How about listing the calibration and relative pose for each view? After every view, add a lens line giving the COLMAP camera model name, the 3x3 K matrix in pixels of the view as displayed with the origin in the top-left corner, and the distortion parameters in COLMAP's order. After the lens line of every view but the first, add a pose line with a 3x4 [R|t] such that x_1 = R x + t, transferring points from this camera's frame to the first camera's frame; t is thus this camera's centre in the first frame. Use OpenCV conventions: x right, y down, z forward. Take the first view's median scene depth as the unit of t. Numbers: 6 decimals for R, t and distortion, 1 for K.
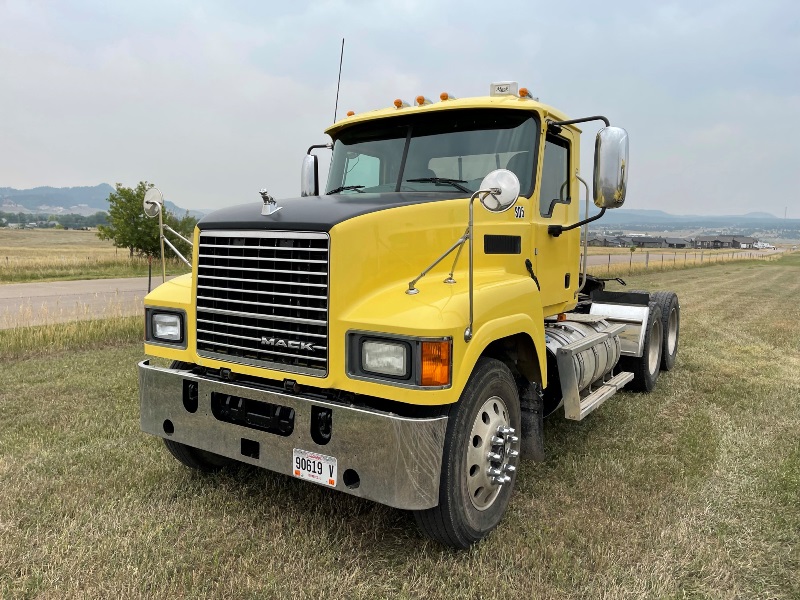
lens RADIAL K [[611.2, 0, 395.7], [0, 611.2, 301.9], [0, 0, 1]] dist [0.049909, 0.001223]
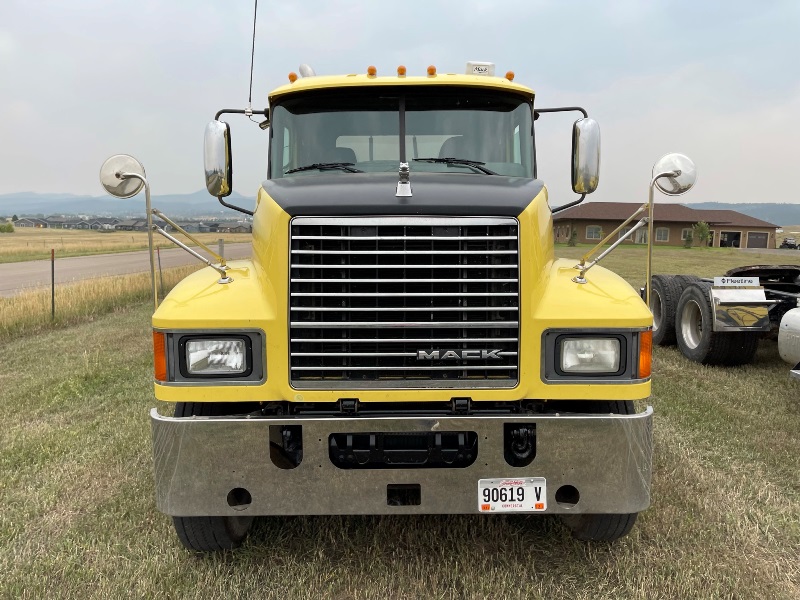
lens RADIAL K [[611.2, 0, 405.4], [0, 611.2, 297.5], [0, 0, 1]] dist [0.049909, 0.001223]
pose [[0.831087, -0.079621, 0.550414, -0.663562], [0.072038, 0.996773, 0.035417, -0.040452], [-0.551458, 0.010216, 0.834140, 0.350899]]
